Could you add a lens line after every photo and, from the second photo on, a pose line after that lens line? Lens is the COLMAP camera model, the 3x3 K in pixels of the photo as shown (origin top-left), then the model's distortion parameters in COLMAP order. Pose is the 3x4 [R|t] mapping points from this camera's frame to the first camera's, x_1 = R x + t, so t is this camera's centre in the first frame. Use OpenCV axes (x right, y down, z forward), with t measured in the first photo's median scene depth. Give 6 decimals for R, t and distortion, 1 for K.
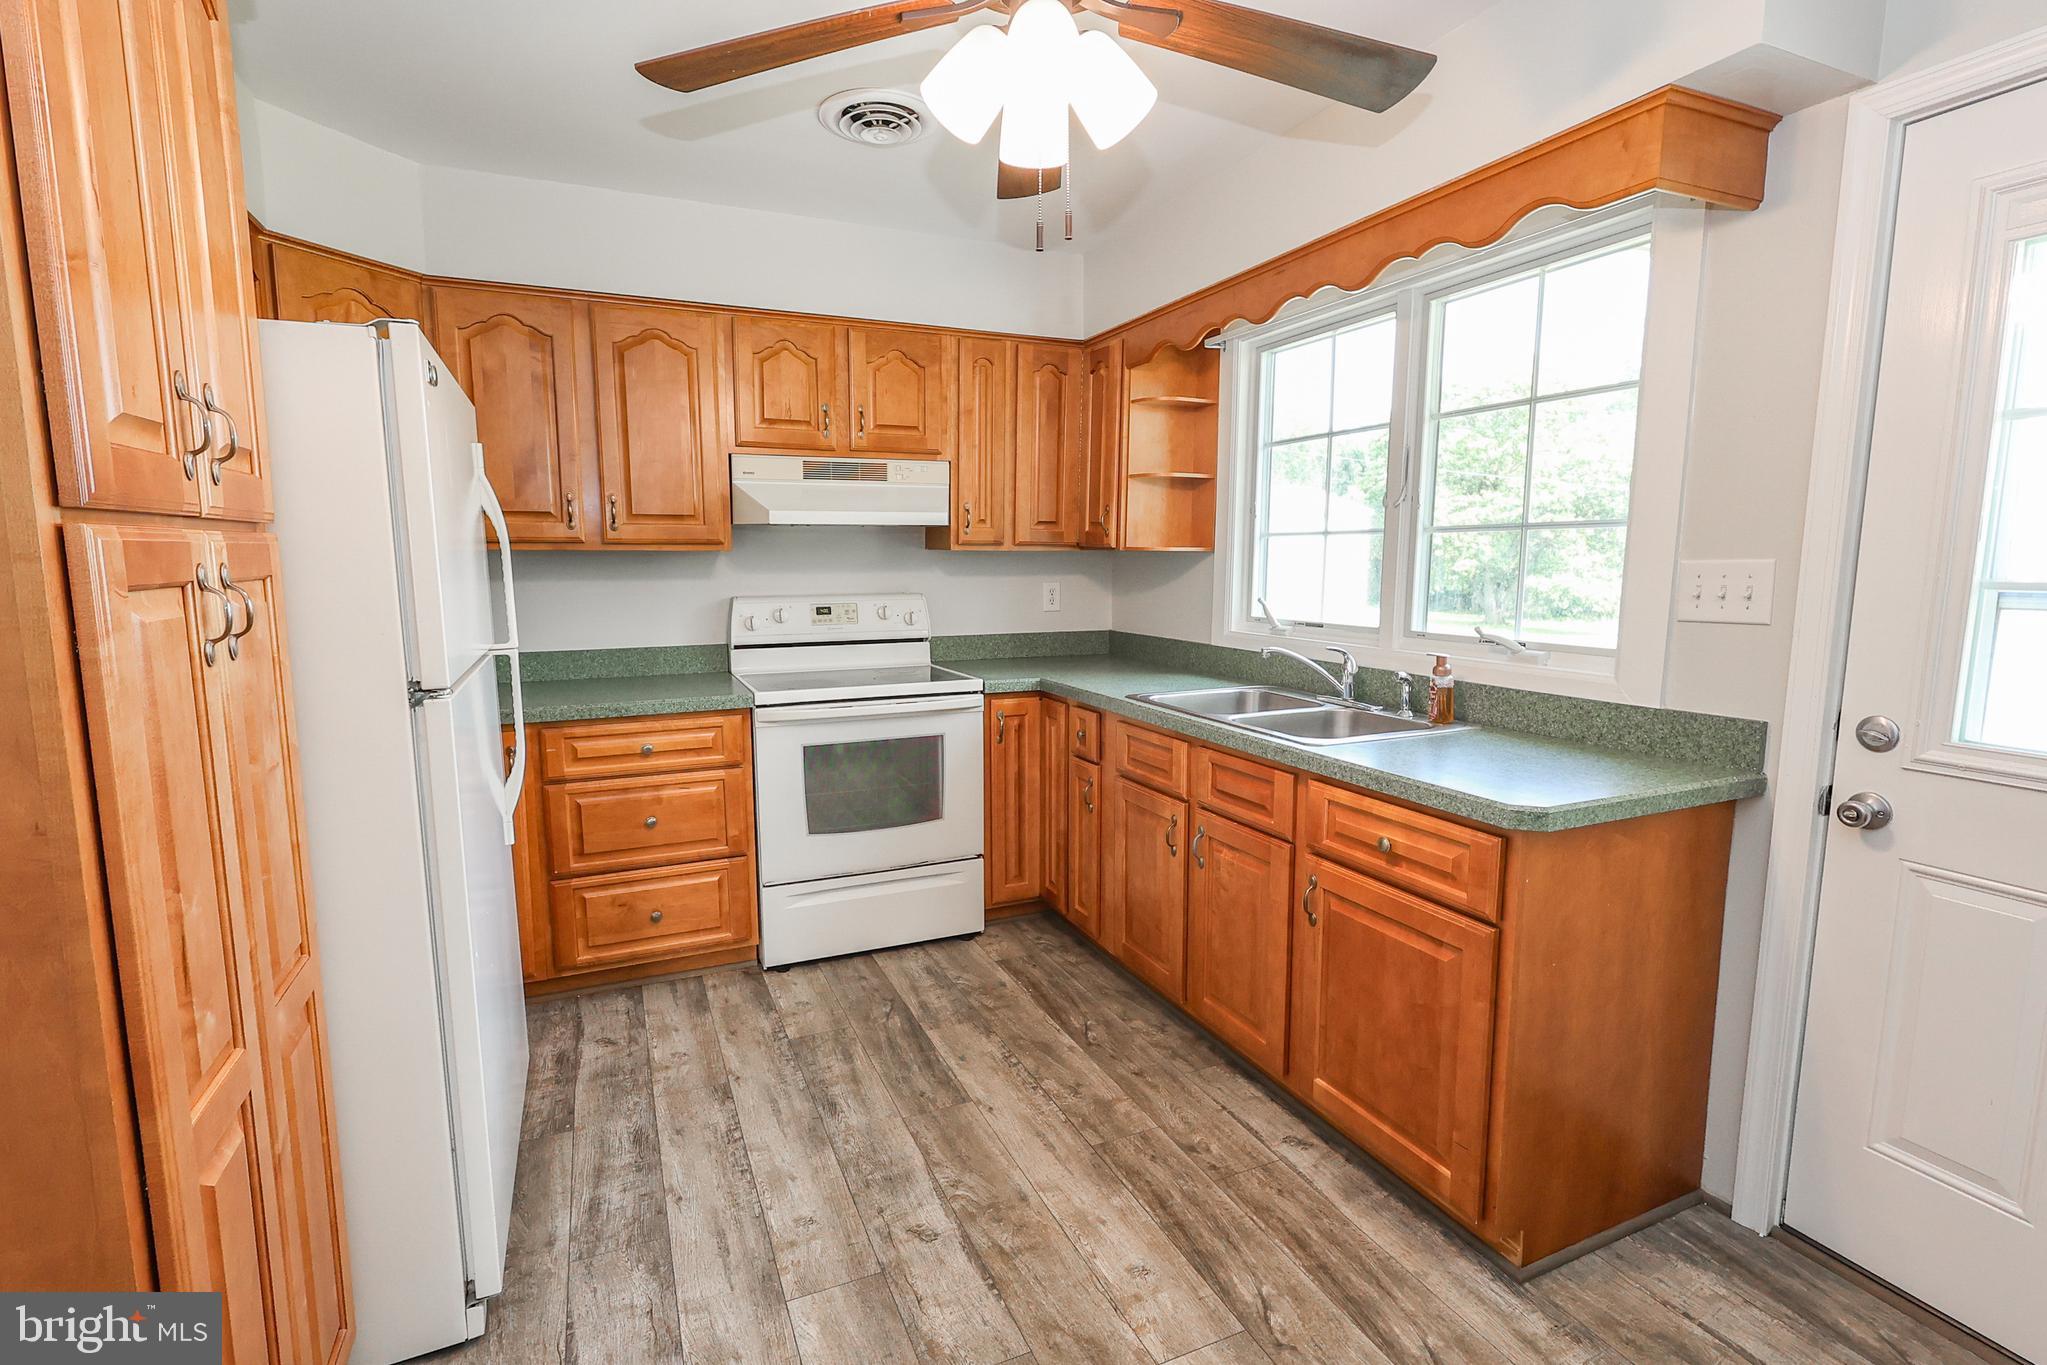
lens RADIAL K [[953.6, 0, 1012.6], [0, 953.6, 682.3], [0, 0, 1]] dist [-0.007943, 0.002624]
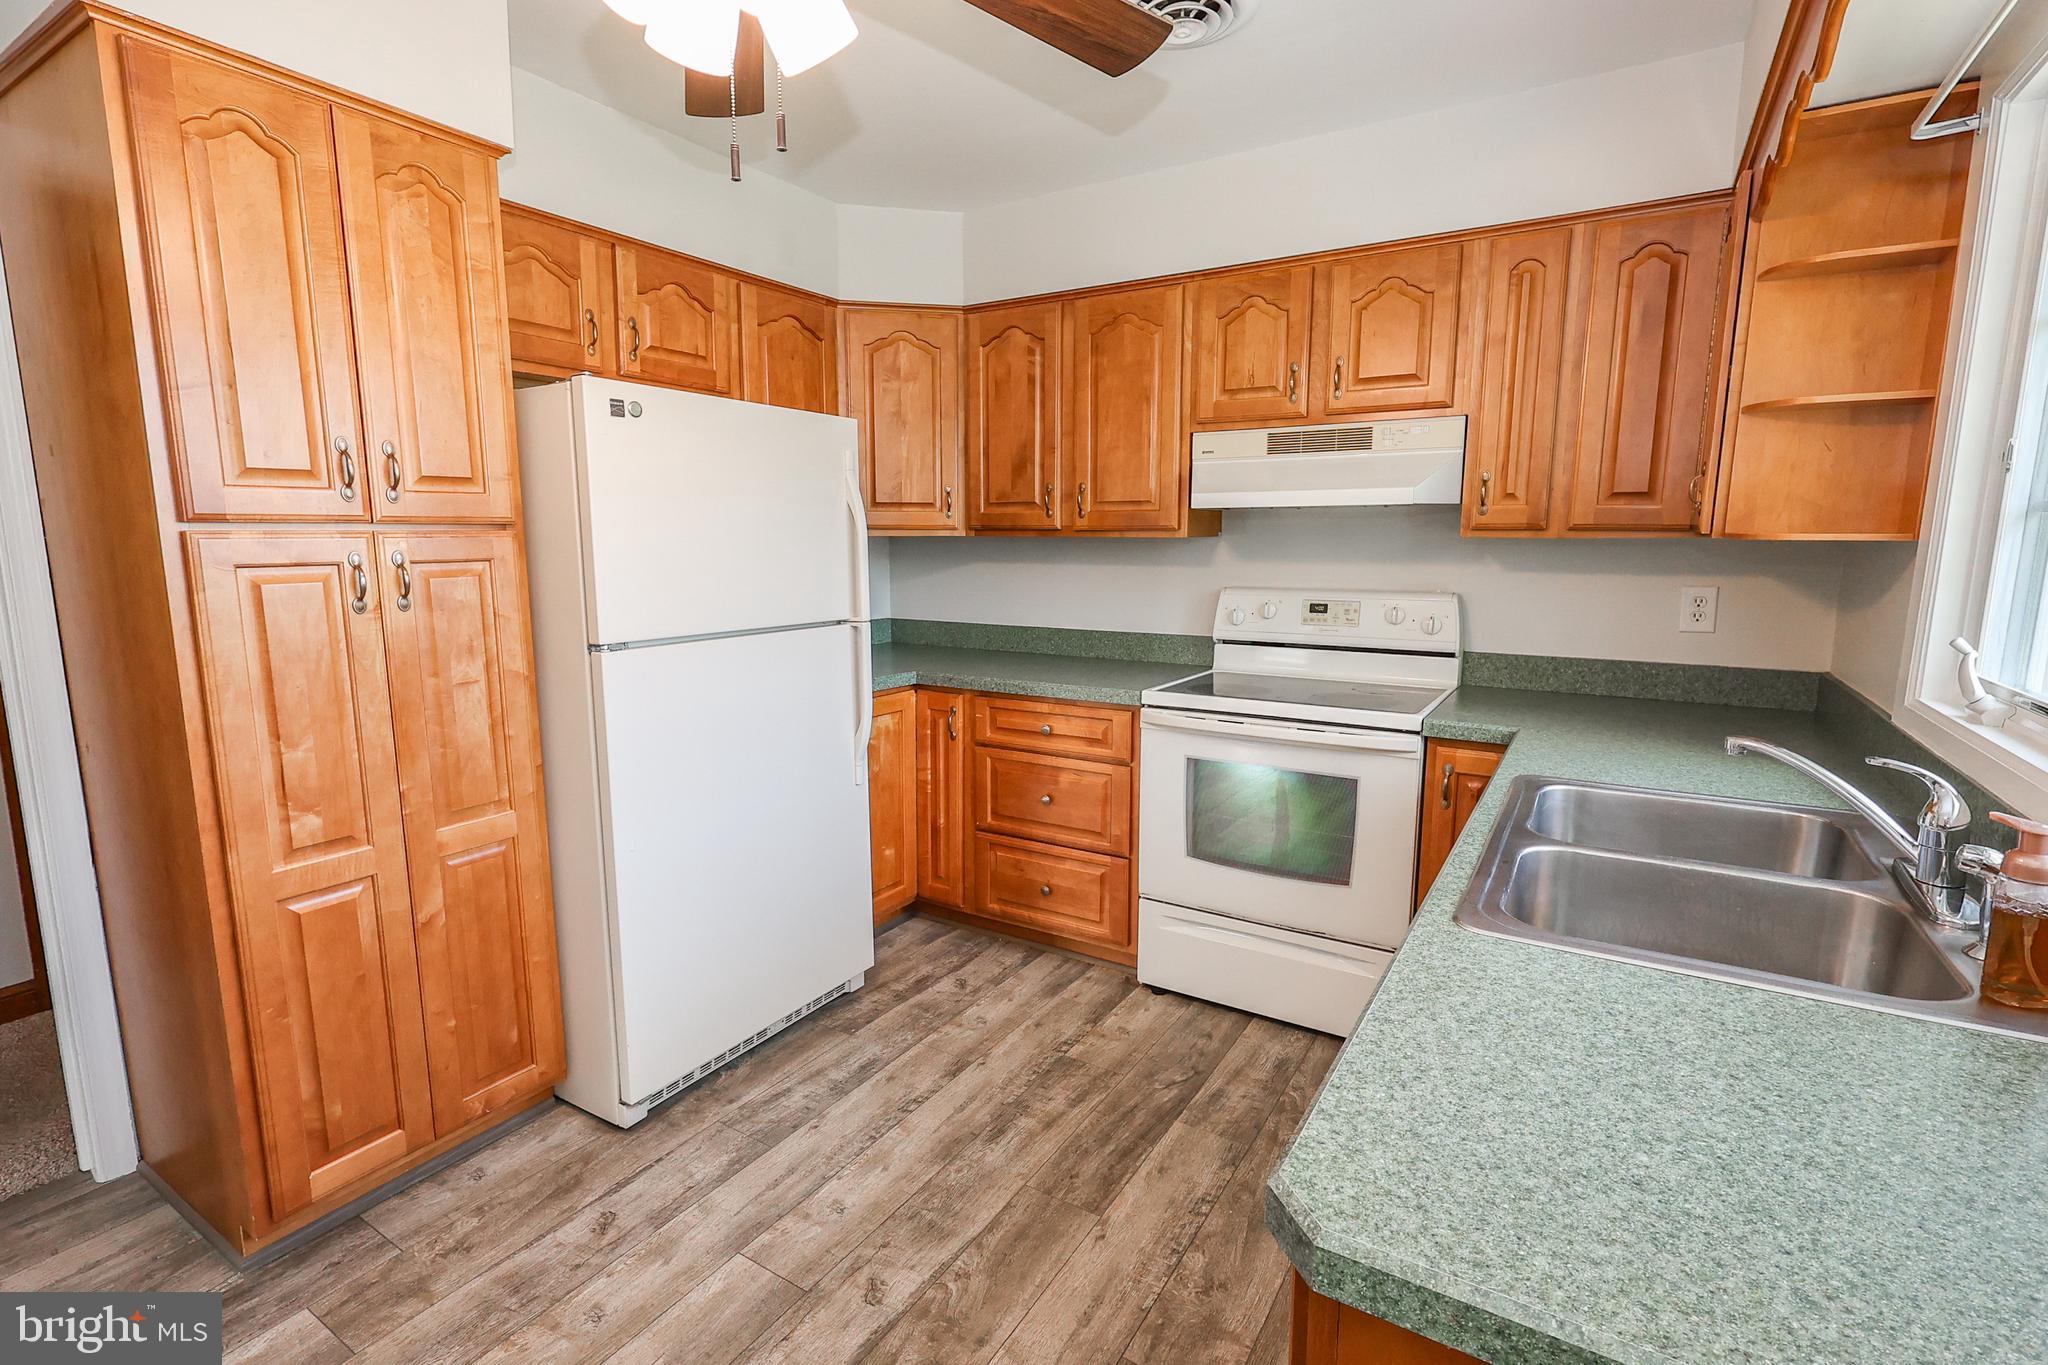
lens RADIAL K [[954.0, 0, 1013.0], [0, 954.0, 679.9], [0, 0, 1]] dist [-0.007943, 0.002624]
pose [[0.557999, 0.125285, -0.820330, 0.480834], [-0.110662, 0.990943, 0.076068, -0.063716], [0.822430, 0.048334, 0.566809, 0.412763]]
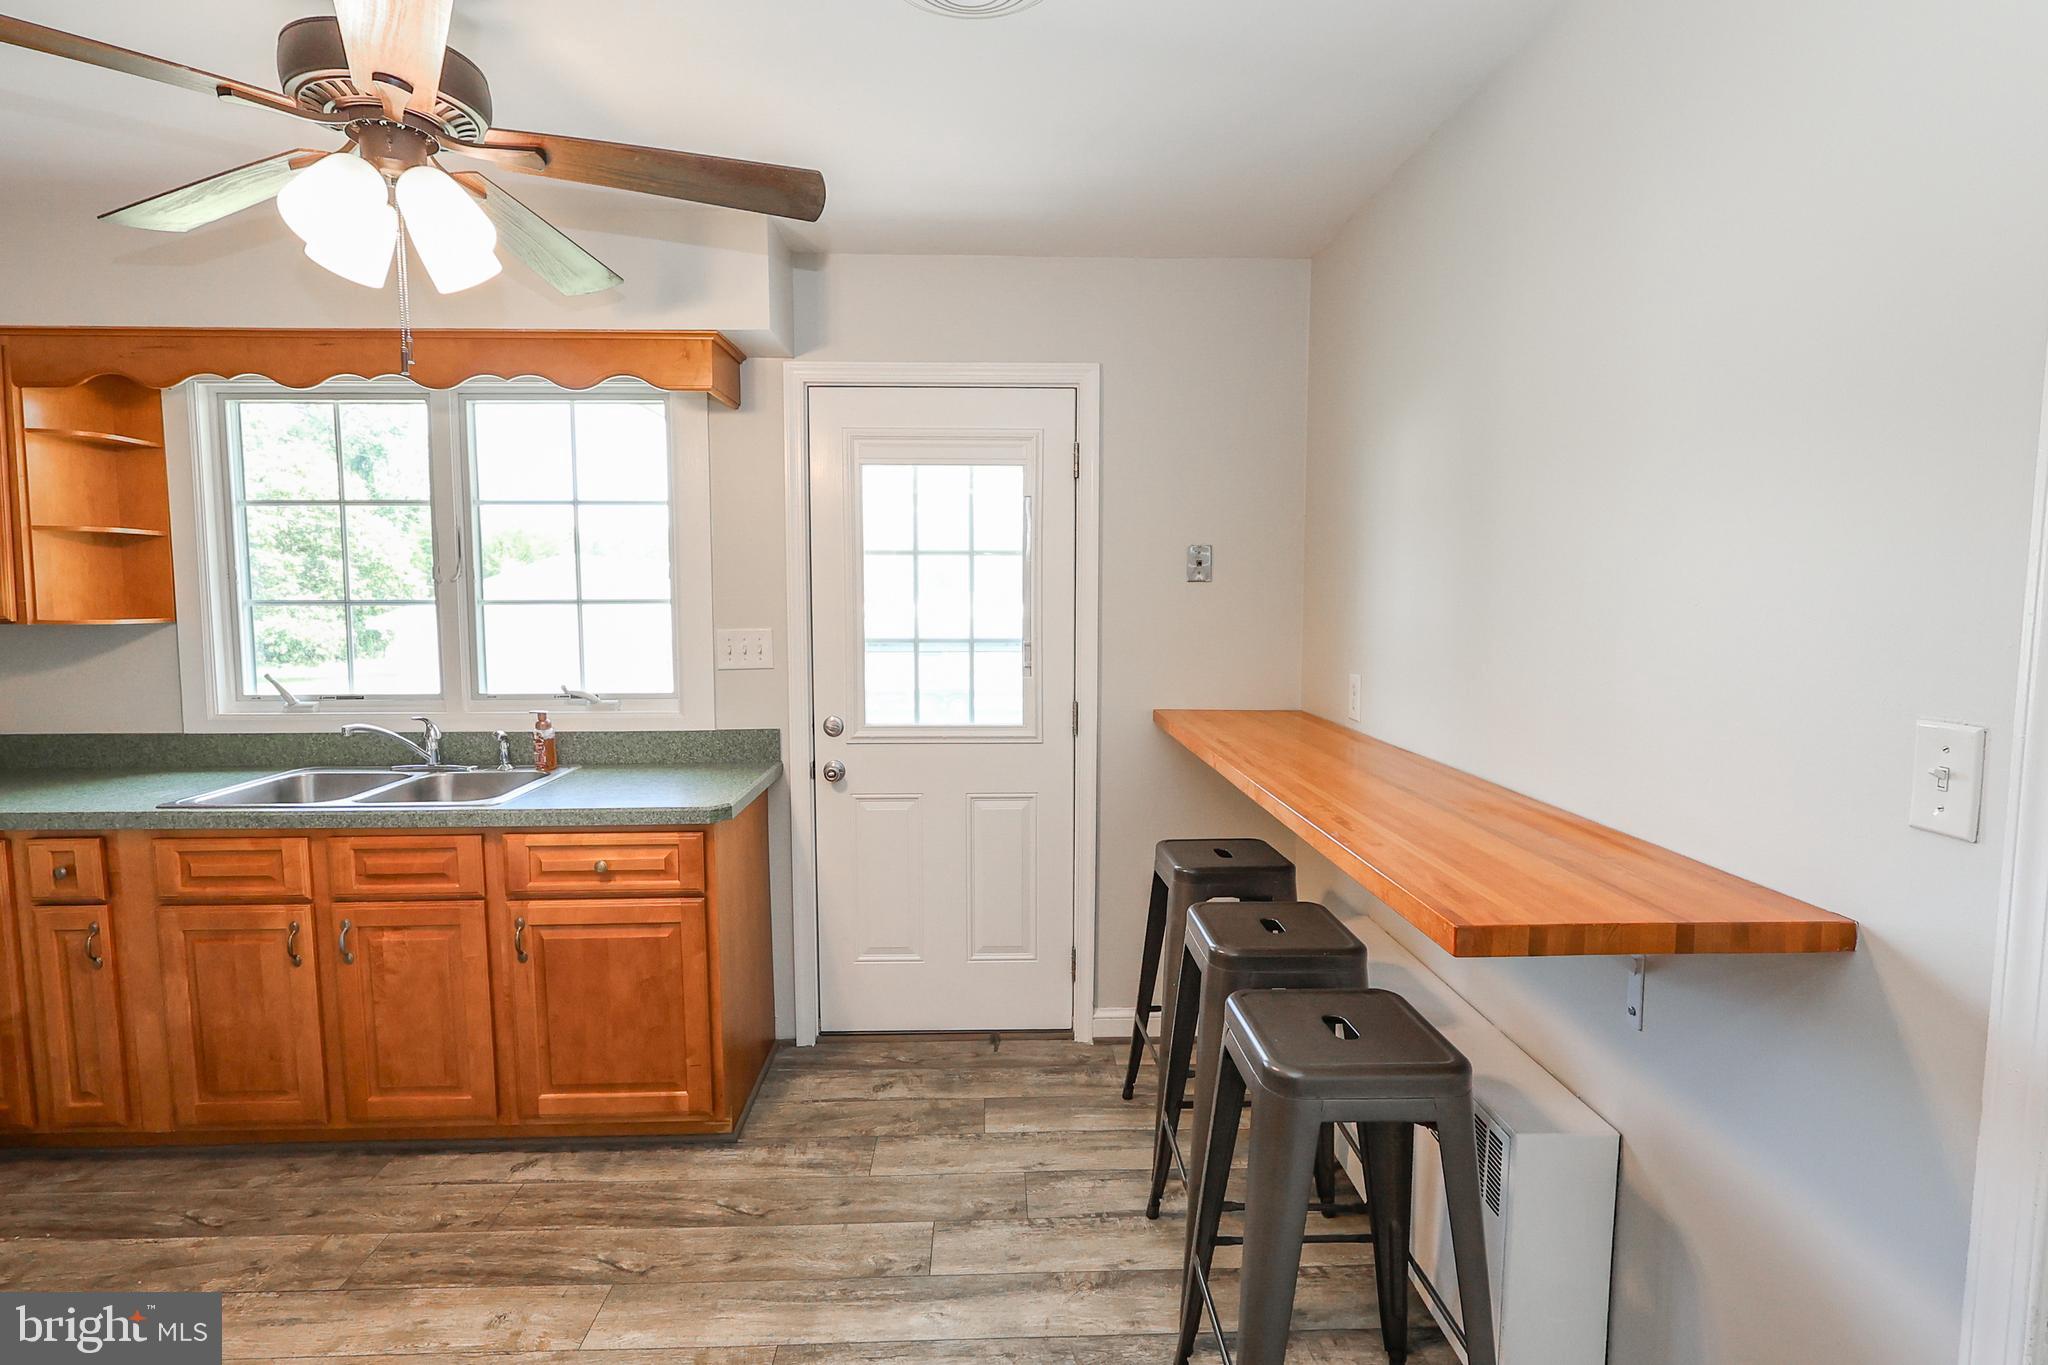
lens RADIAL K [[954.0, 0, 1052.5], [0, 954.0, 684.6], [0, 0, 1]] dist [-0.007943, 0.002624]
pose [[0.351924, -0.086762, 0.931999, -0.396568], [0.122176, 0.991434, 0.046161, -0.036776], [-0.928021, 0.097623, 0.359510, -0.012452]]
